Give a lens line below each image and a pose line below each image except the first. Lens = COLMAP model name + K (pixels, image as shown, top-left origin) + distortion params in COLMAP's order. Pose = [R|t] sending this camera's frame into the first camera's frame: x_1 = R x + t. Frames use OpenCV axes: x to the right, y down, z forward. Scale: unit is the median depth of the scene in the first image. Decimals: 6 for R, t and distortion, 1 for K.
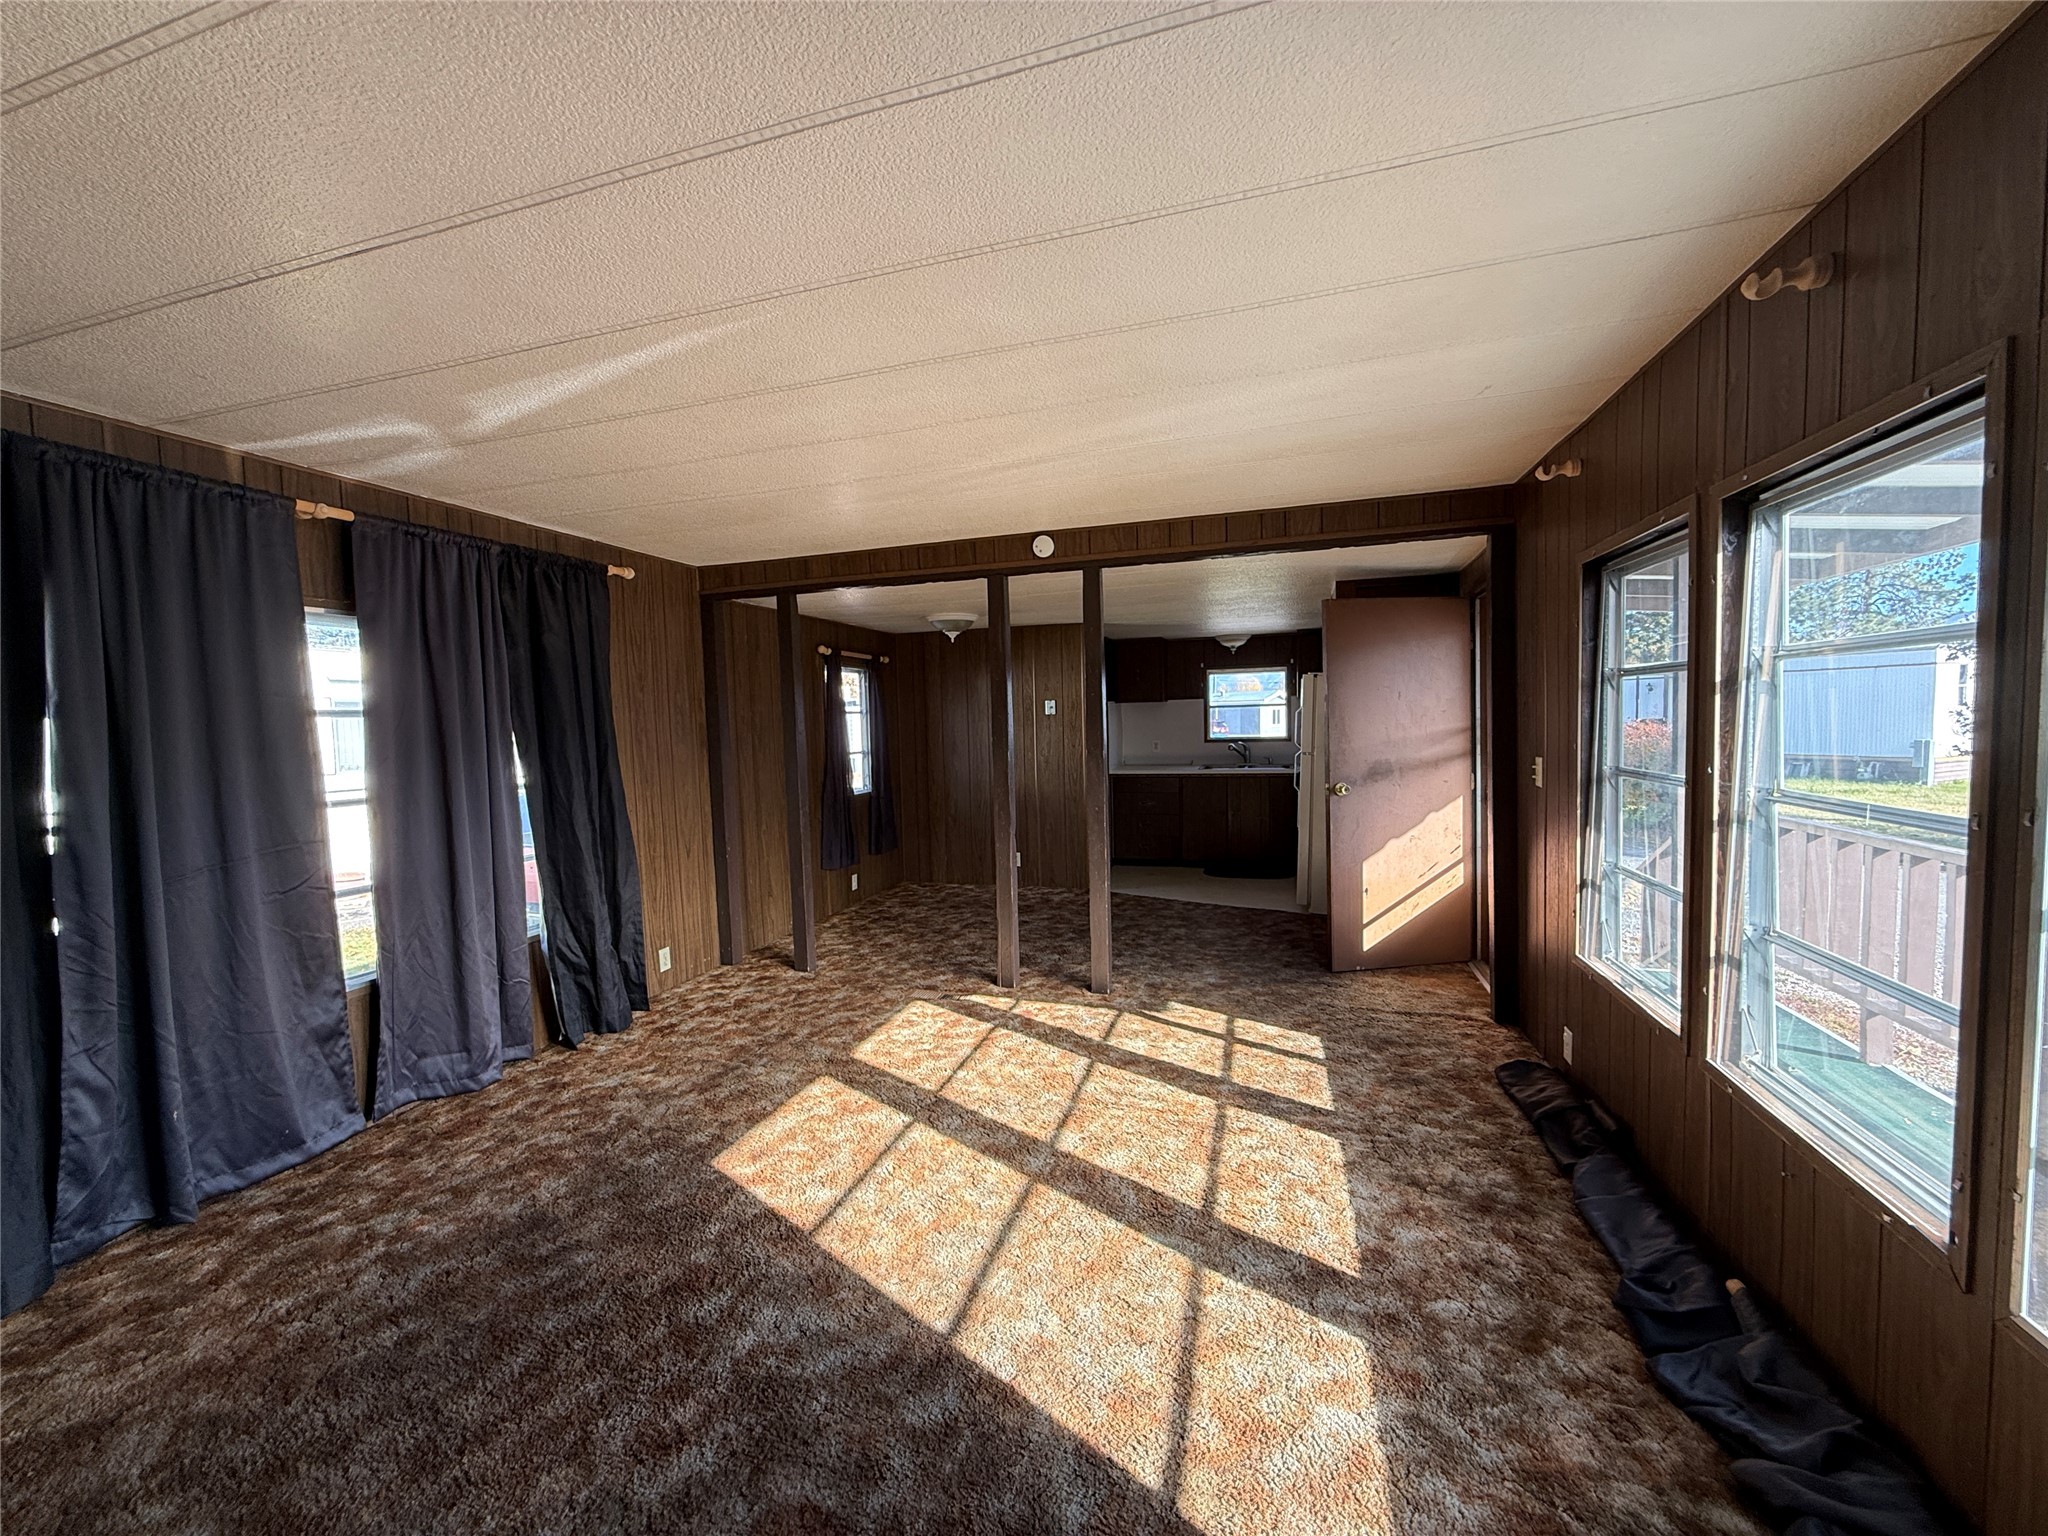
lens RADIAL K [[816.7, 0, 1018.6], [0, 816.7, 769.9], [0, 0, 1]] dist [-0.001699, 0.000532]
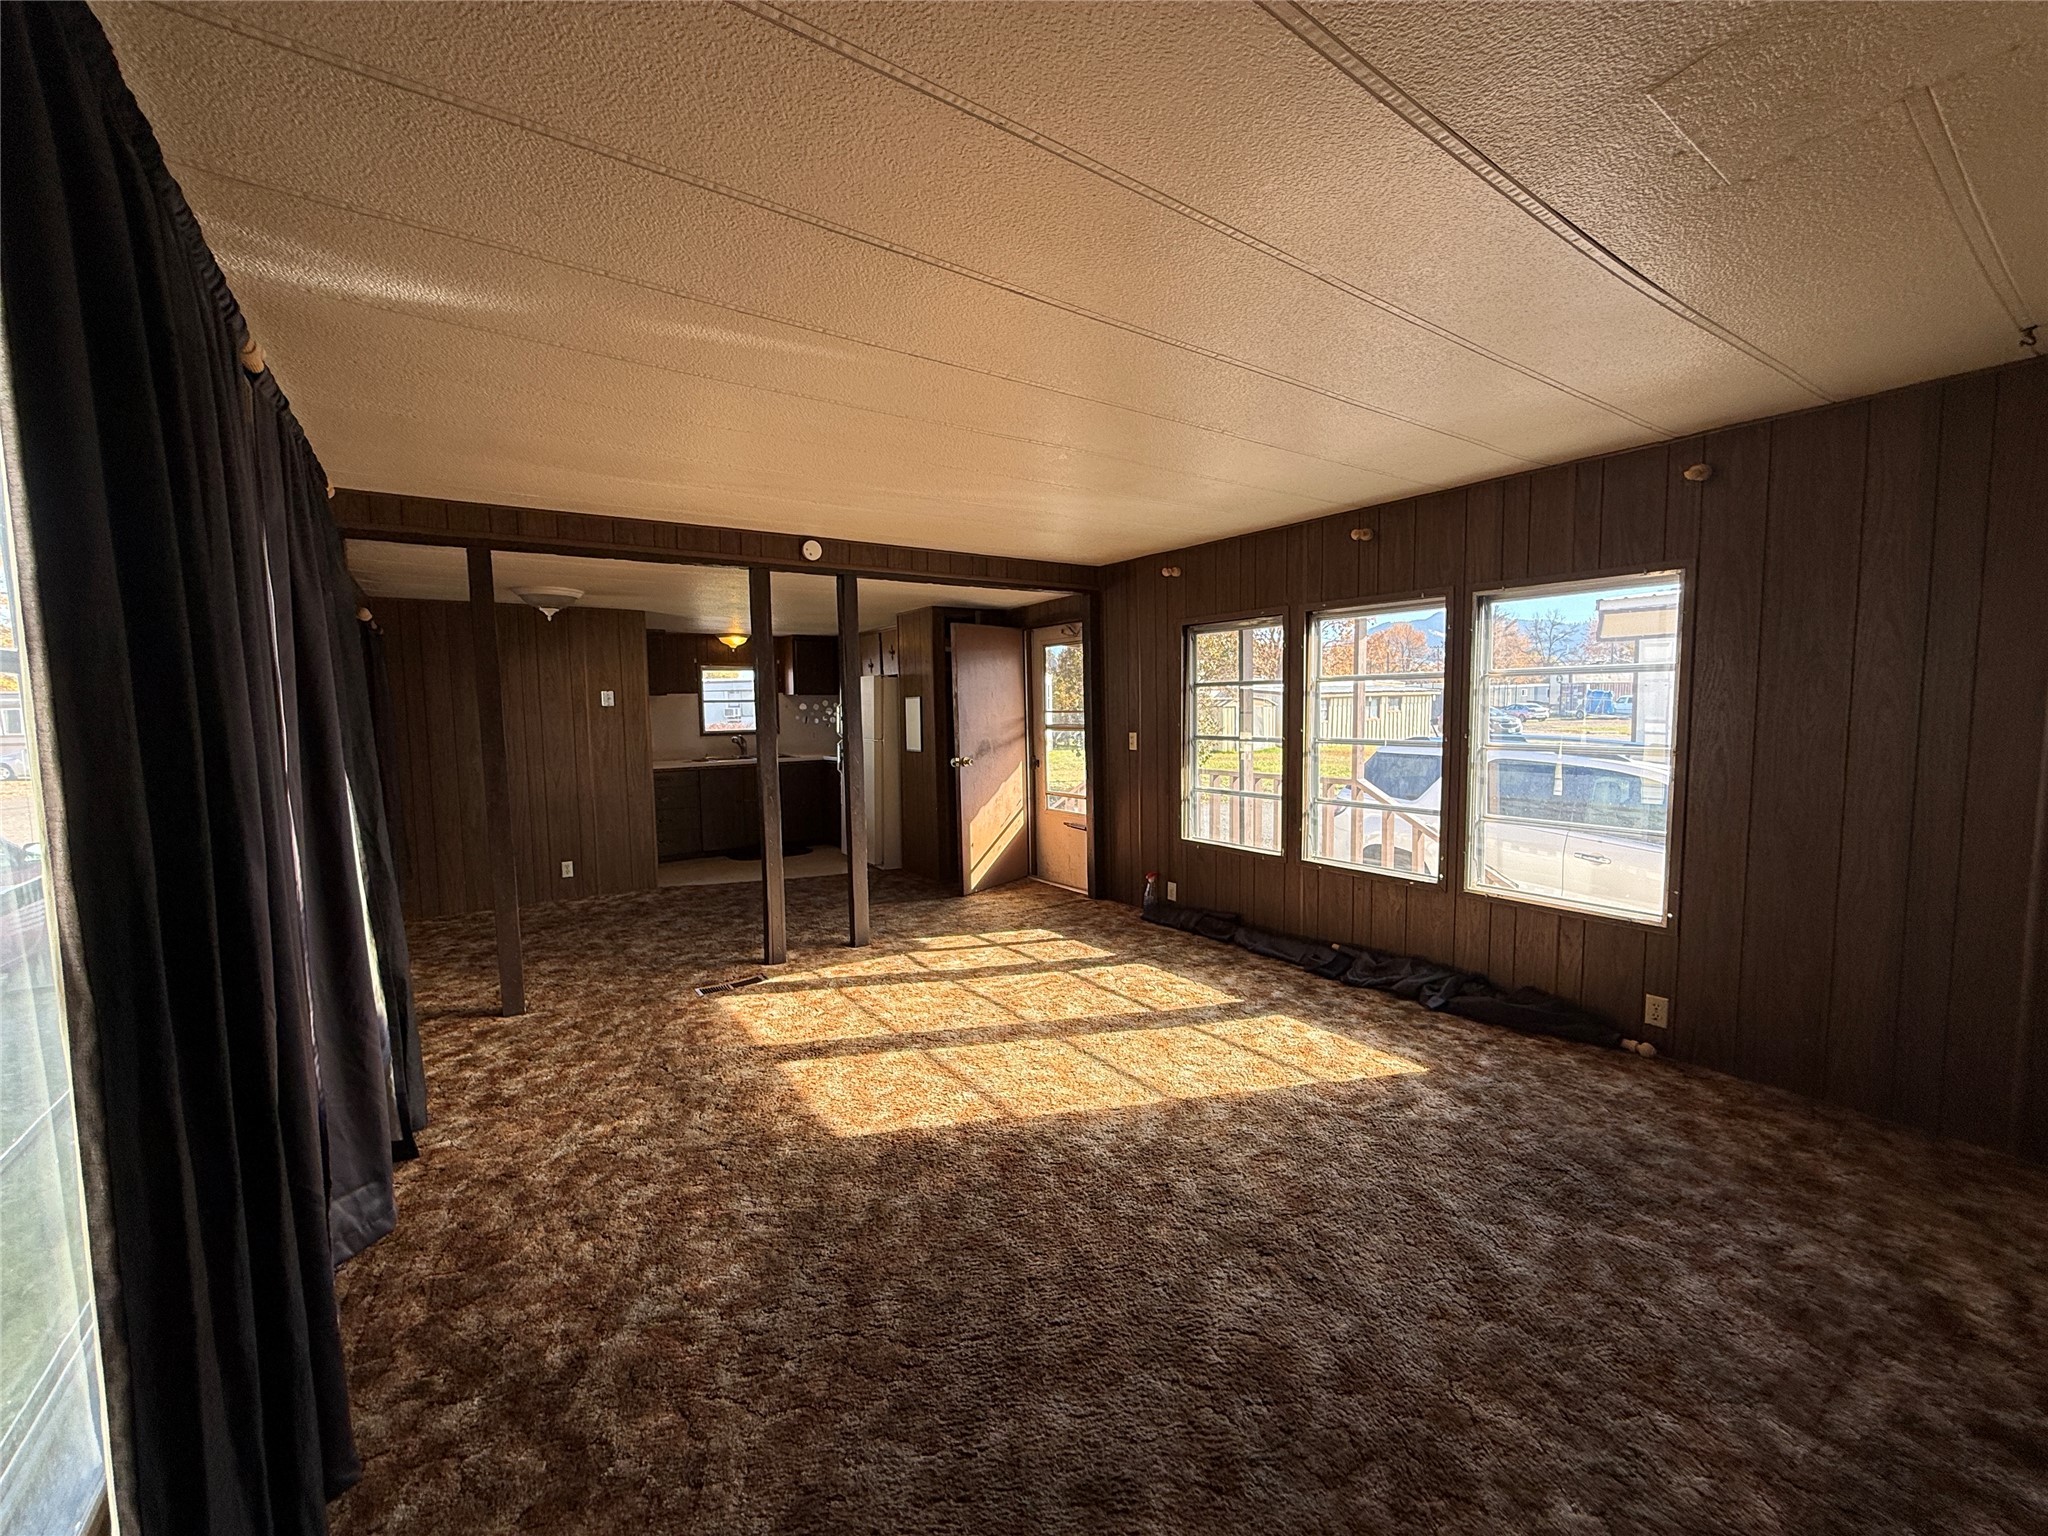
lens RADIAL K [[816.7, 0, 1023.4], [0, 816.7, 770.1], [0, 0, 1]] dist [-0.001699, 0.000532]
pose [[0.609146, -0.046826, 0.791674, -0.762689], [0.048137, 0.998598, 0.022026, 0.012029], [-0.791596, 0.024692, 0.610546, 0.127445]]
